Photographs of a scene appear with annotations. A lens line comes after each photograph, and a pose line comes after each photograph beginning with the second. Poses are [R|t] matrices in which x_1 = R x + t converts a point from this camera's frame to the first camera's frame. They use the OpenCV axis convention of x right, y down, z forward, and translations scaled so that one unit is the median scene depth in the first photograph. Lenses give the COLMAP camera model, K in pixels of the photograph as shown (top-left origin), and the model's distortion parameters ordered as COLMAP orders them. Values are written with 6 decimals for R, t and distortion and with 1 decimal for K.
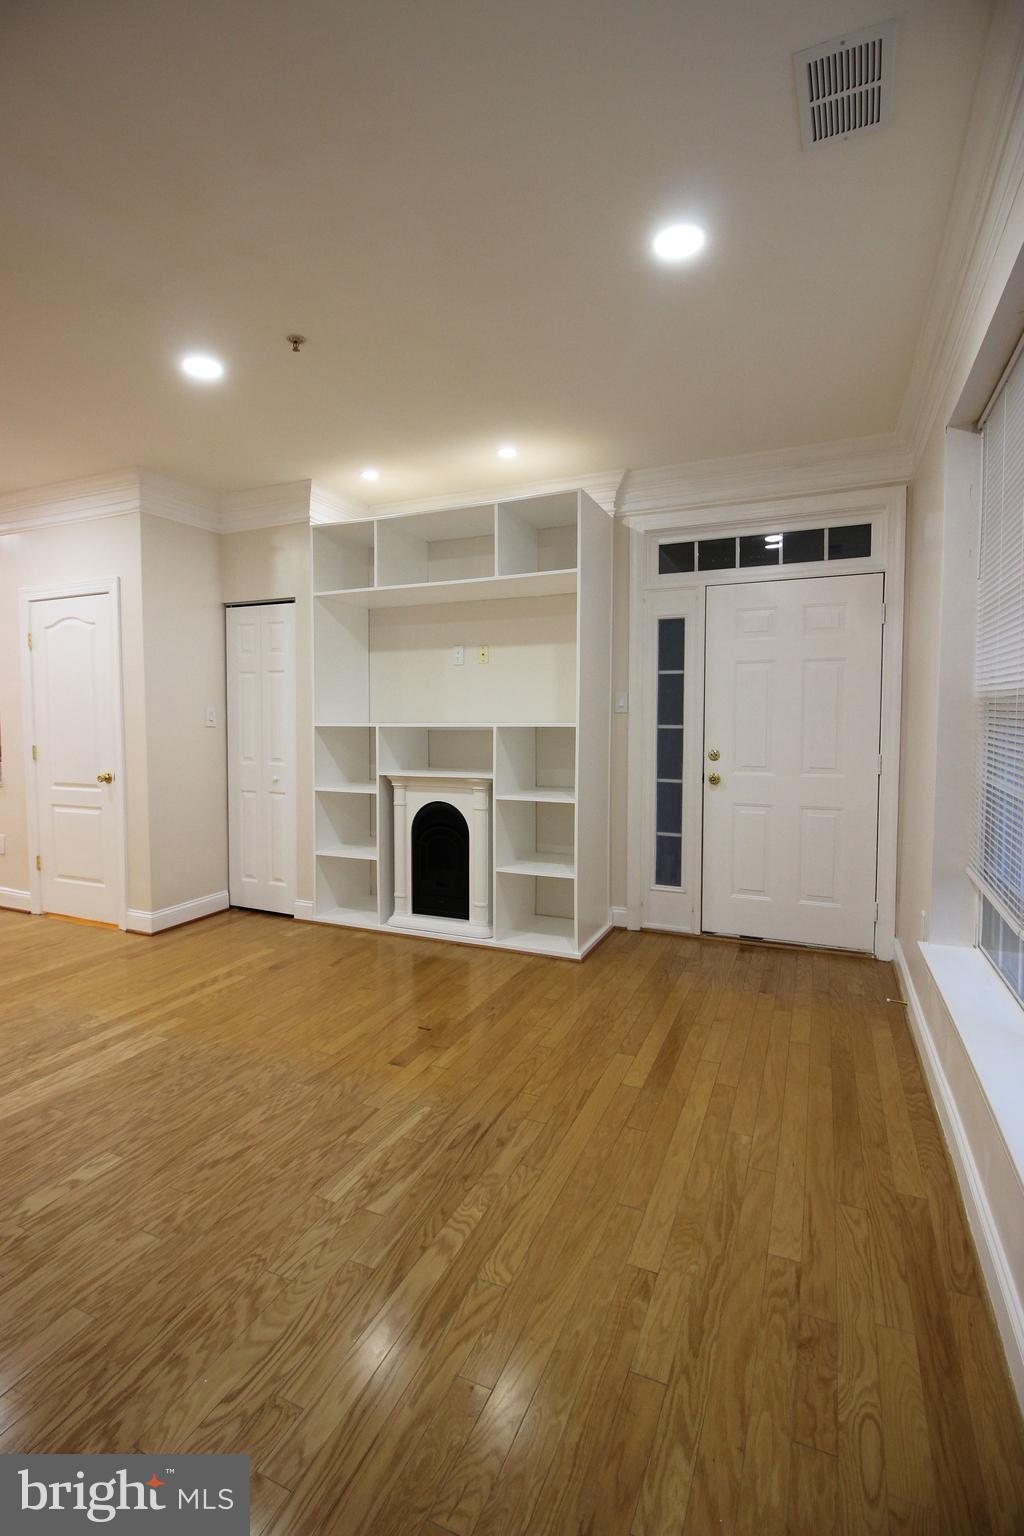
lens RADIAL K [[723.4, 0, 500.0], [0, 723.4, 753.5], [0, 0, 1]] dist [0.001930, -0.011348]
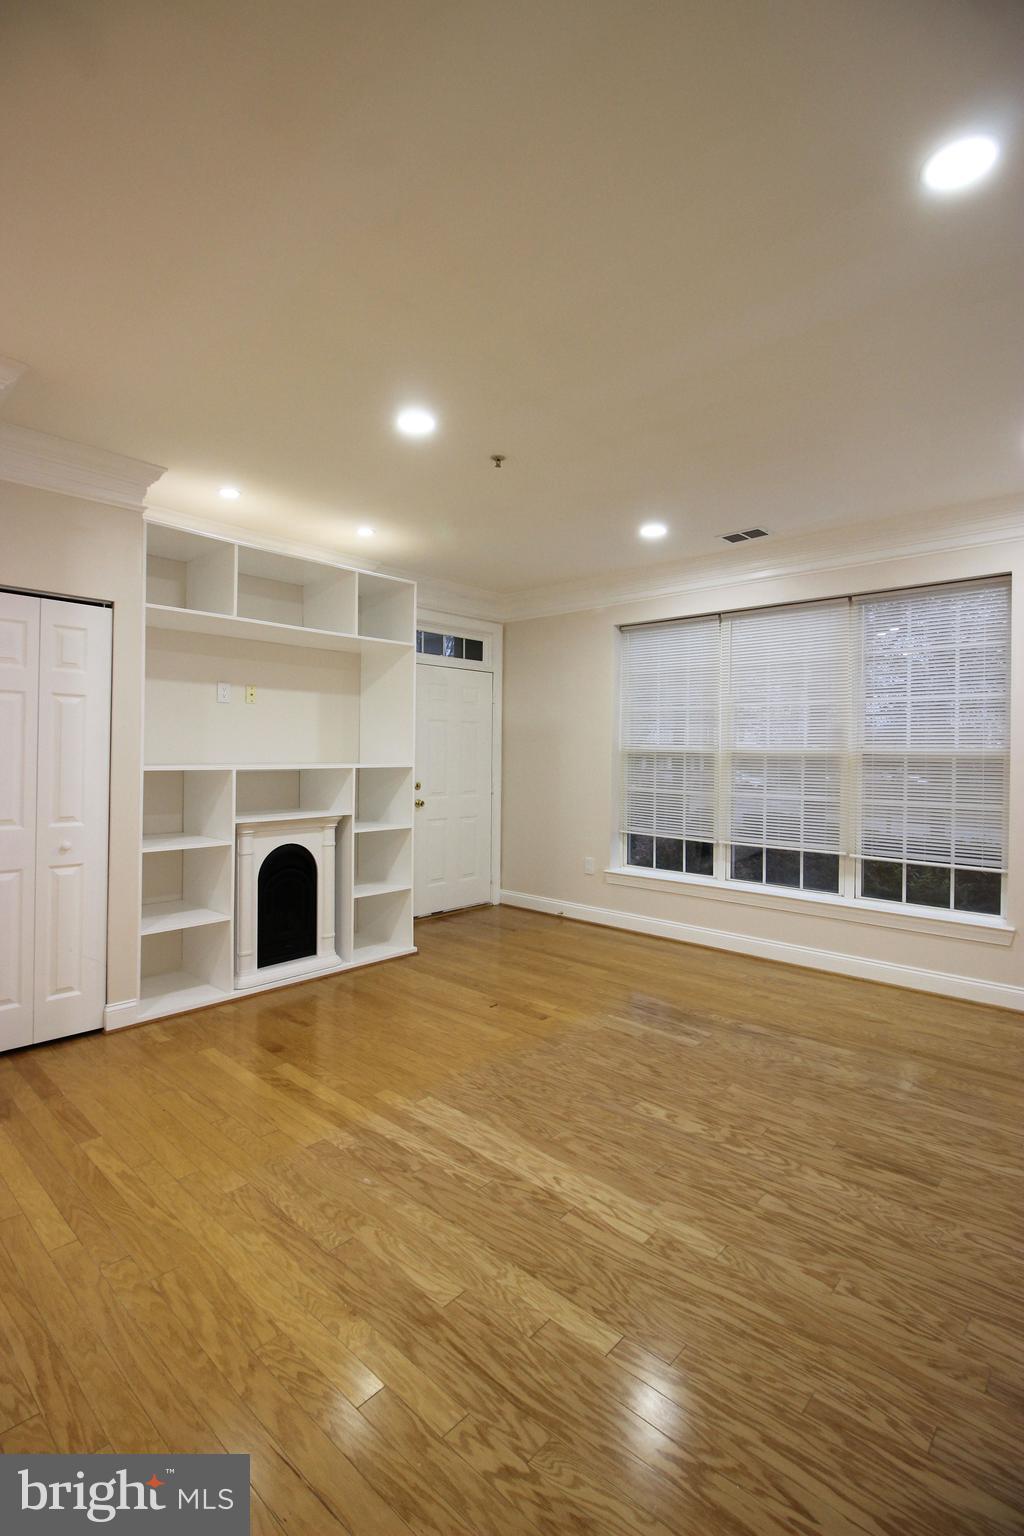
lens RADIAL K [[723.4, 0, 500.0], [0, 723.4, 753.5], [0, 0, 1]] dist [0.001930, -0.011348]
pose [[0.307335, 0.003596, 0.951595, -1.075678], [0.037867, 0.999155, -0.016006, -0.035578], [-0.950848, 0.040954, 0.306939, 0.471921]]
